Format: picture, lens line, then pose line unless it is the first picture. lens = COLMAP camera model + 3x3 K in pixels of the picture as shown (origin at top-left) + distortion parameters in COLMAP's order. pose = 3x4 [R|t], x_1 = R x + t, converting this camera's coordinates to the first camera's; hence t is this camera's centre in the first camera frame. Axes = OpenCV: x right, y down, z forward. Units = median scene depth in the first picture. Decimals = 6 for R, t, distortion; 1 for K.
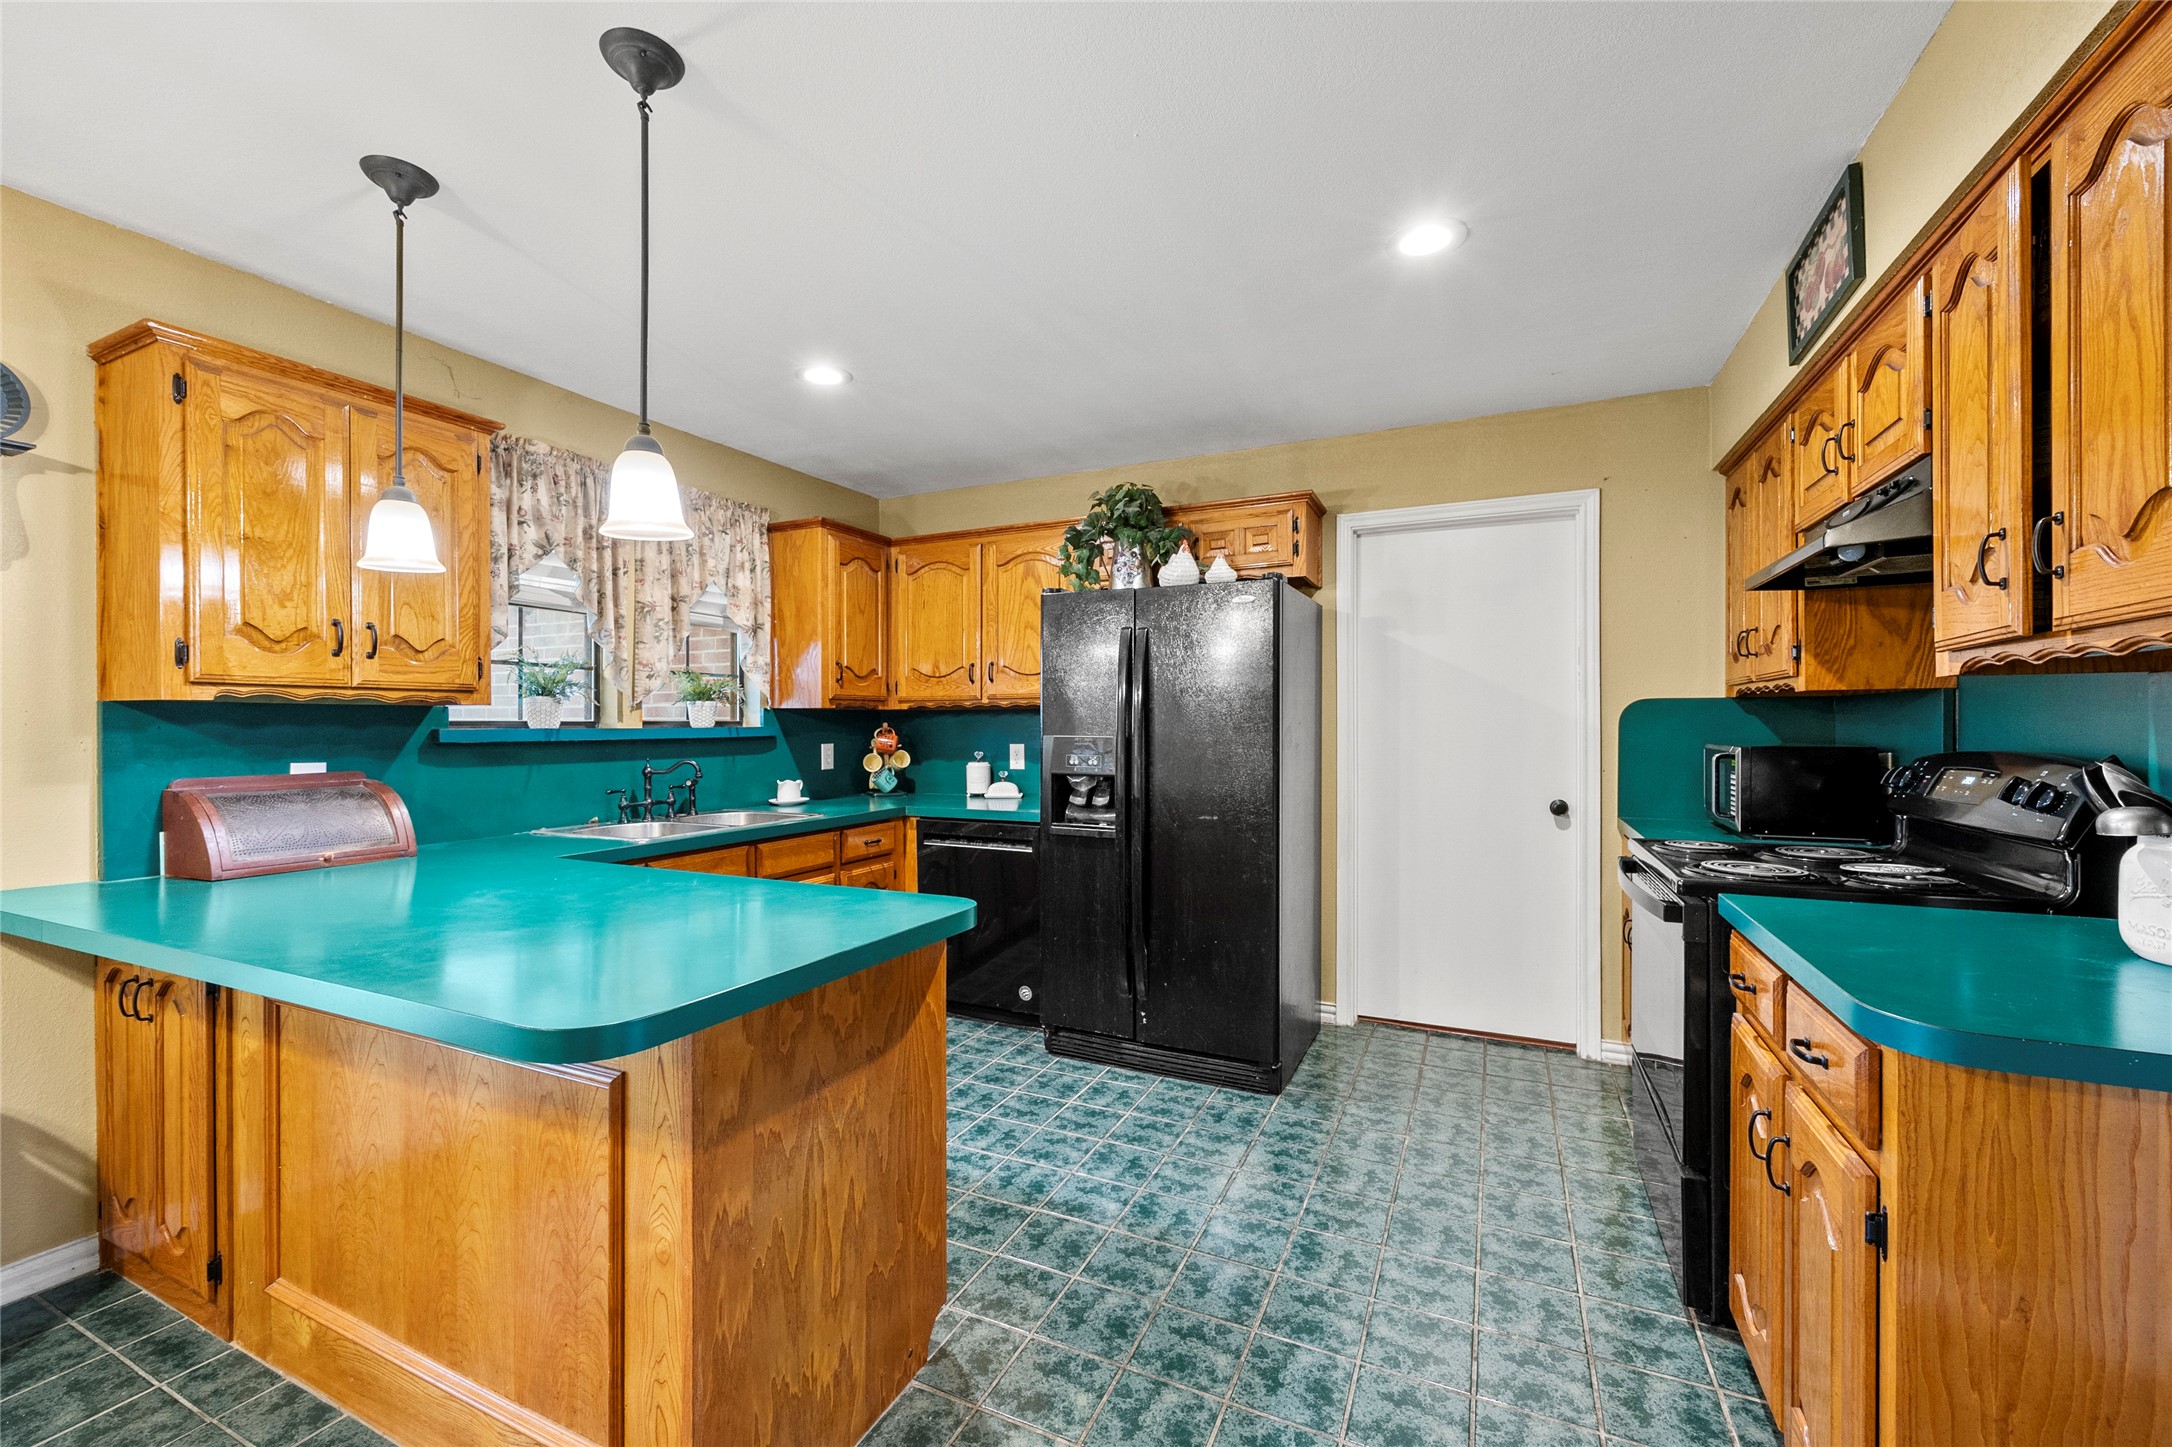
lens RADIAL K [[880.0, 0, 1084.9], [0, 880.0, 723.6], [0, 0, 1]] dist [-0.001727, 0.000347]
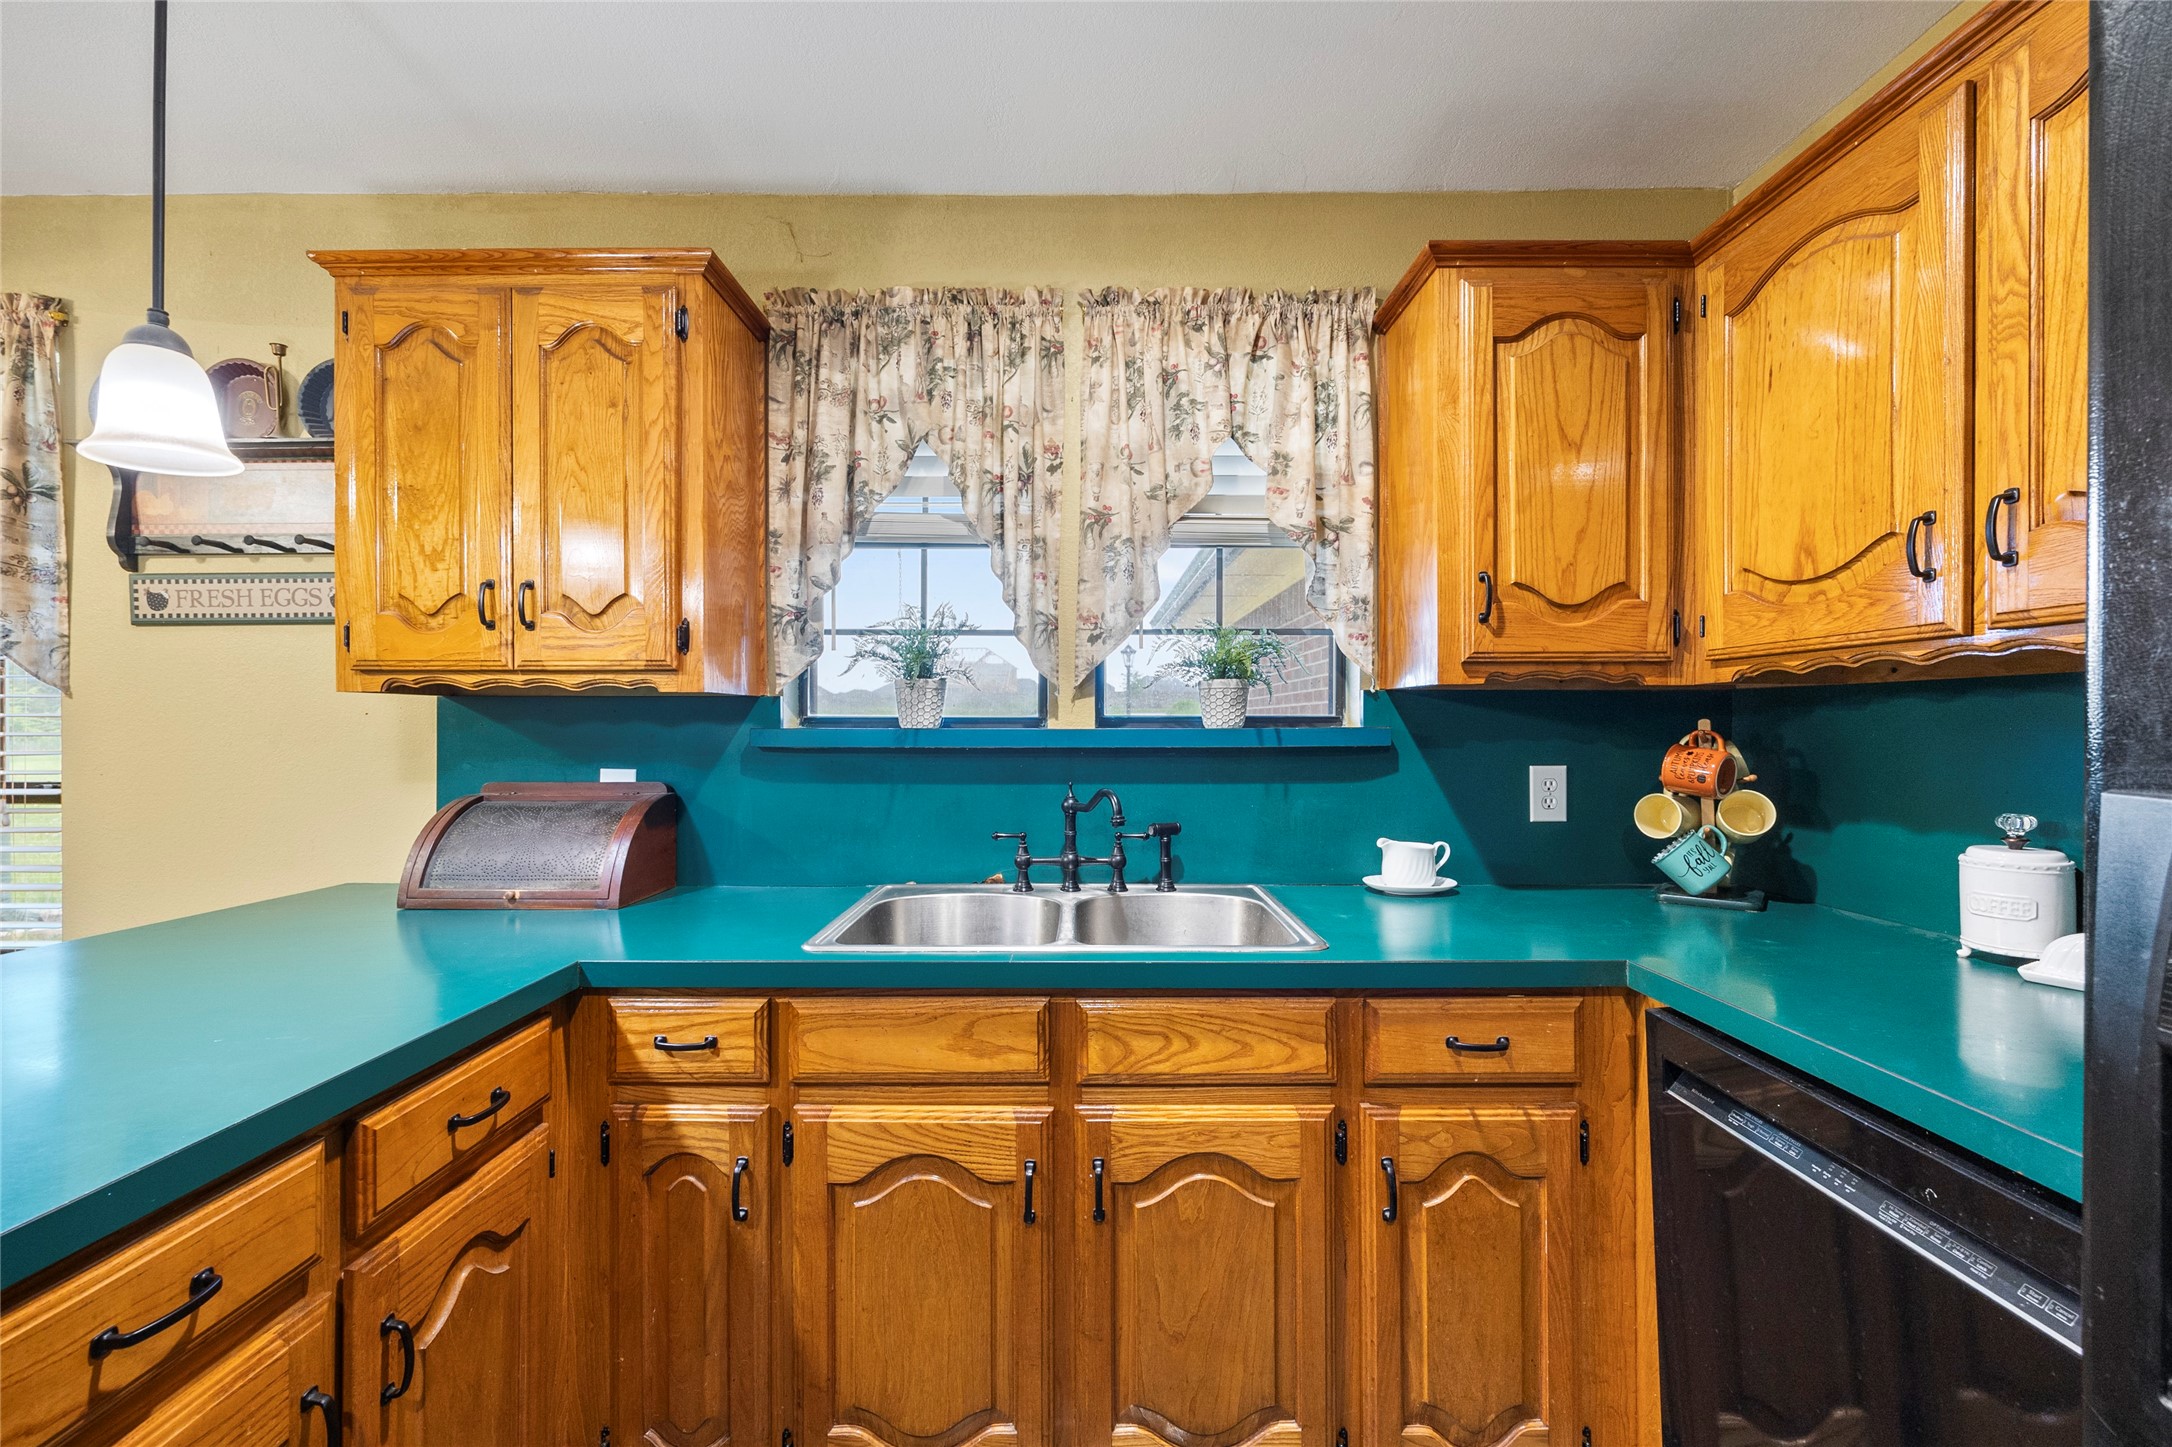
lens RADIAL K [[880.0, 0, 1081.8], [0, 880.0, 721.7], [0, 0, 1]] dist [-0.001727, 0.000347]
pose [[0.420825, -0.002453, -0.907138, 0.019173], [-0.000841, 0.999995, -0.003094, 0.001980], [0.907141, 0.002064, 0.420821, 0.650969]]
